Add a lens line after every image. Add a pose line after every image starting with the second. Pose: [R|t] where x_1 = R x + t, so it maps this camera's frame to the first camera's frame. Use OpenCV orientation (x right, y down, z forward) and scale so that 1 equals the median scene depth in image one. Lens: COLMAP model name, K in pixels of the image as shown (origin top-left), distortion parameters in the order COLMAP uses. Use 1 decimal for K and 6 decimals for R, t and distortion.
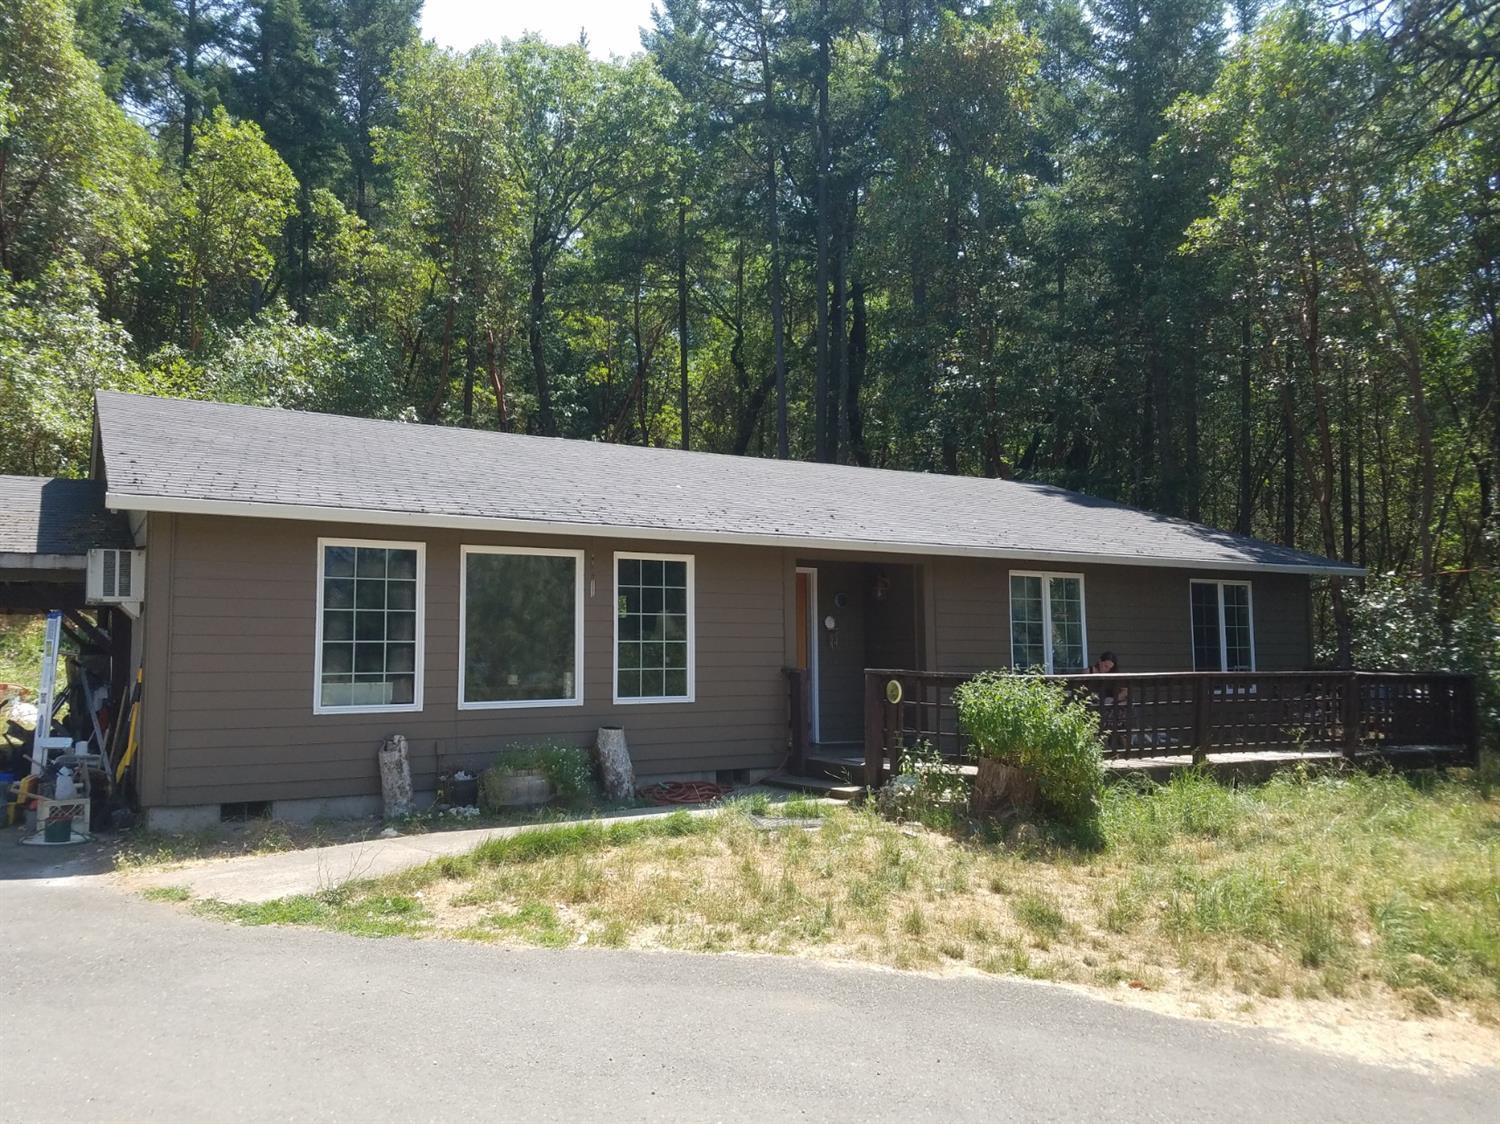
lens RADIAL K [[1136.5, 0, 739.3], [0, 1136.5, 573.9], [0, 0, 1]] dist [0.039059, -0.010082]
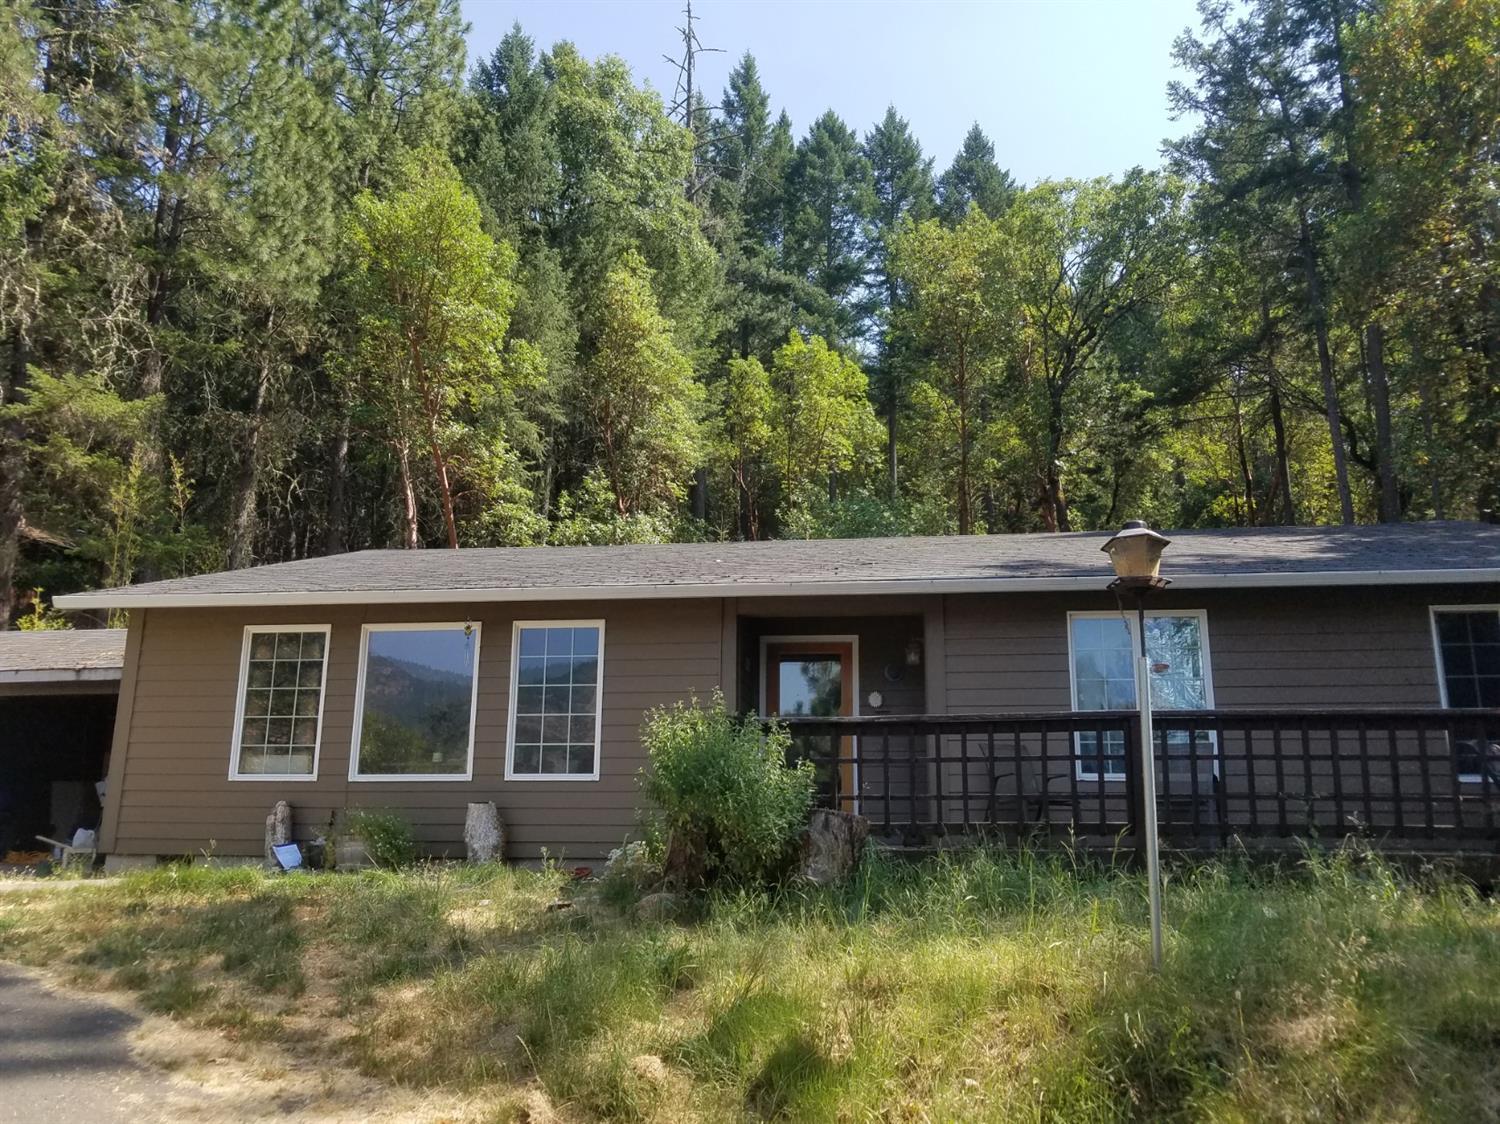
lens RADIAL K [[1136.5, 0, 739.3], [0, 1136.5, 573.9], [0, 0, 1]] dist [0.039059, -0.010082]
pose [[0.776965, -0.135254, -0.614843, 0.710816], [0.023028, 0.982101, -0.186944, 0.139089], [0.629122, 0.131090, 0.766173, 0.404093]]
